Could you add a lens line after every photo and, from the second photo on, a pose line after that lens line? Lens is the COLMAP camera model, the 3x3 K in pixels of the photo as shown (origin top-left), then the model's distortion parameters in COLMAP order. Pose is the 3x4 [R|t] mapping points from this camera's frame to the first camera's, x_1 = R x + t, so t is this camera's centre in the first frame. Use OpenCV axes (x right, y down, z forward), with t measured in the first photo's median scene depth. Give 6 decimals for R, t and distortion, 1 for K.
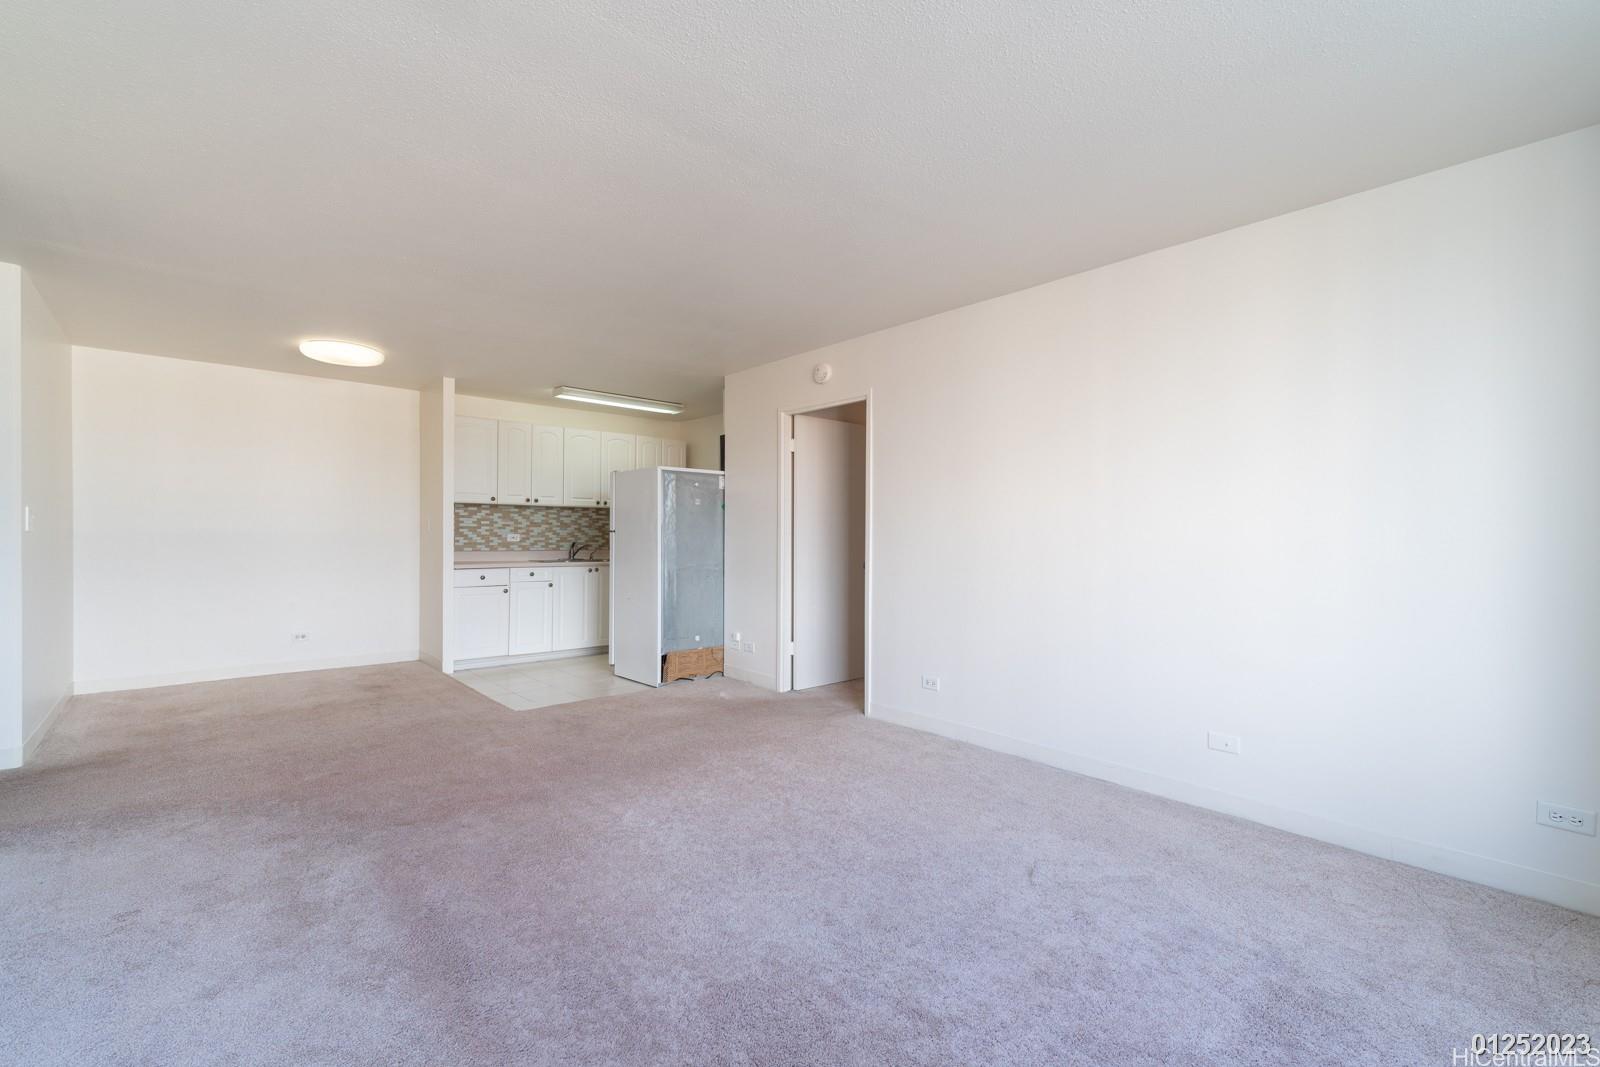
lens RADIAL K [[683.1, 0, 791.9], [0, 683.1, 534.9], [0, 0, 1]] dist [0.000307, 0.000325]
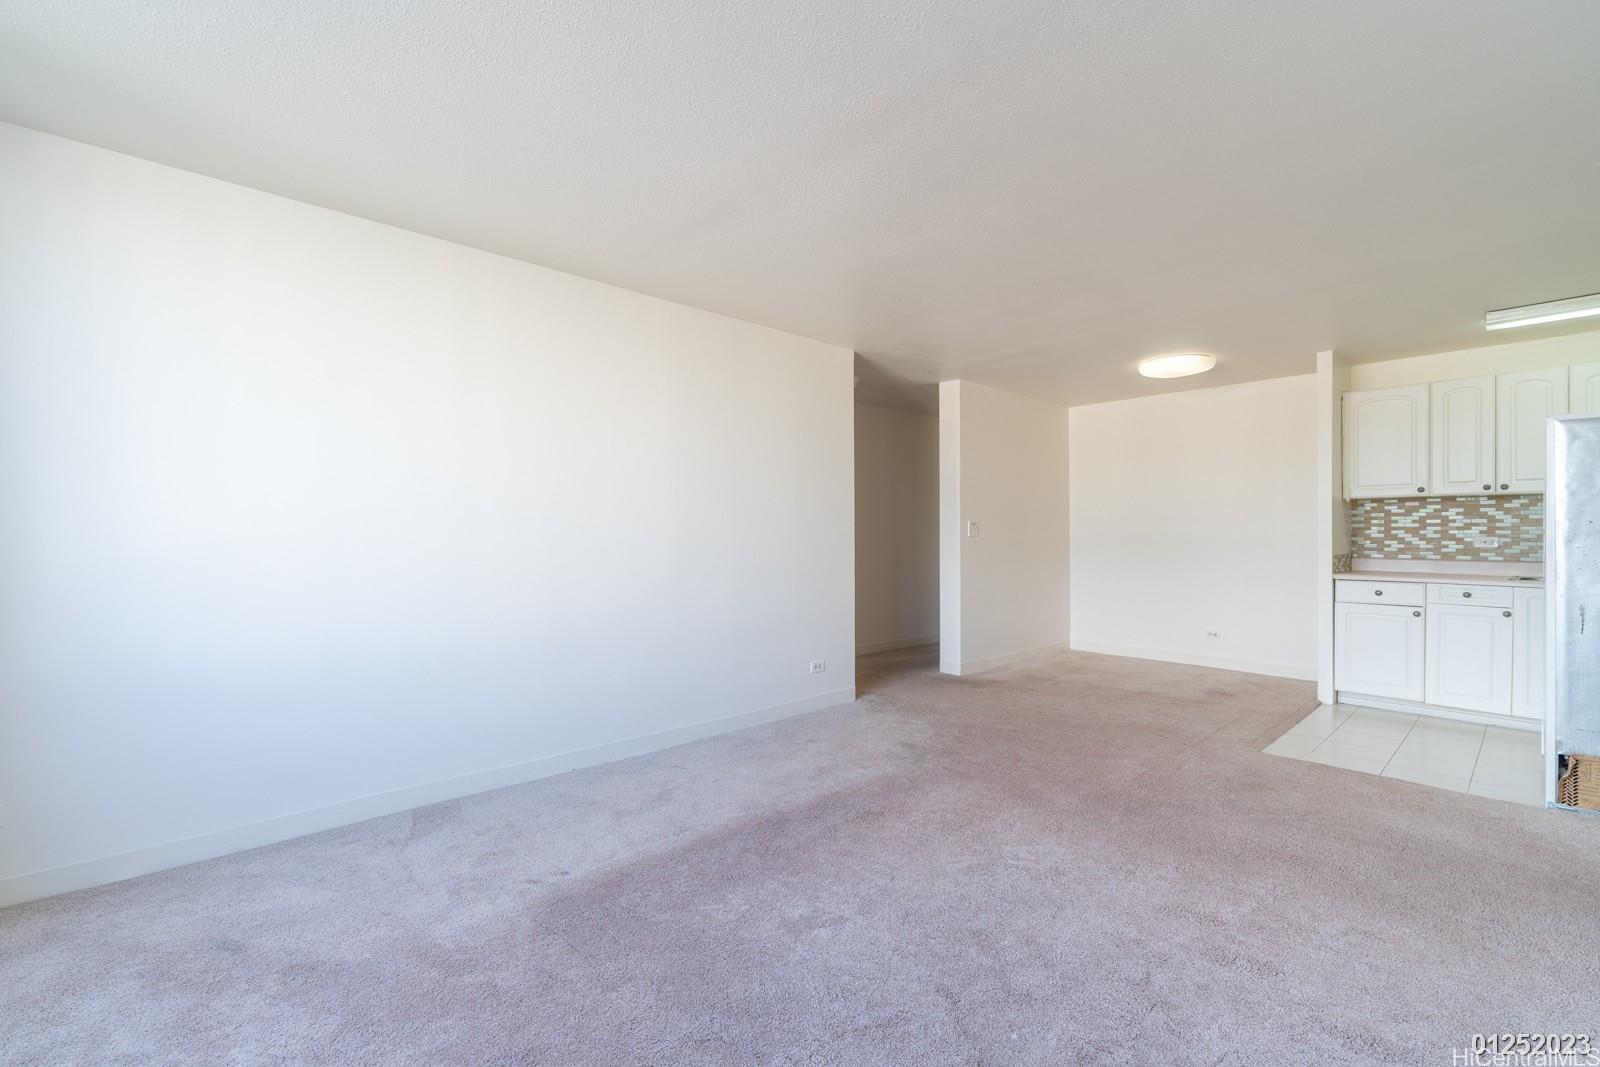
lens RADIAL K [[683.1, 0, 791.9], [0, 683.1, 534.9], [0, 0, 1]] dist [0.000307, 0.000325]
pose [[0.013828, -0.003803, -0.999897, 0.285832], [0.002356, 0.999990, -0.003771, -0.002196], [0.999902, -0.002304, 0.013837, 0.287240]]
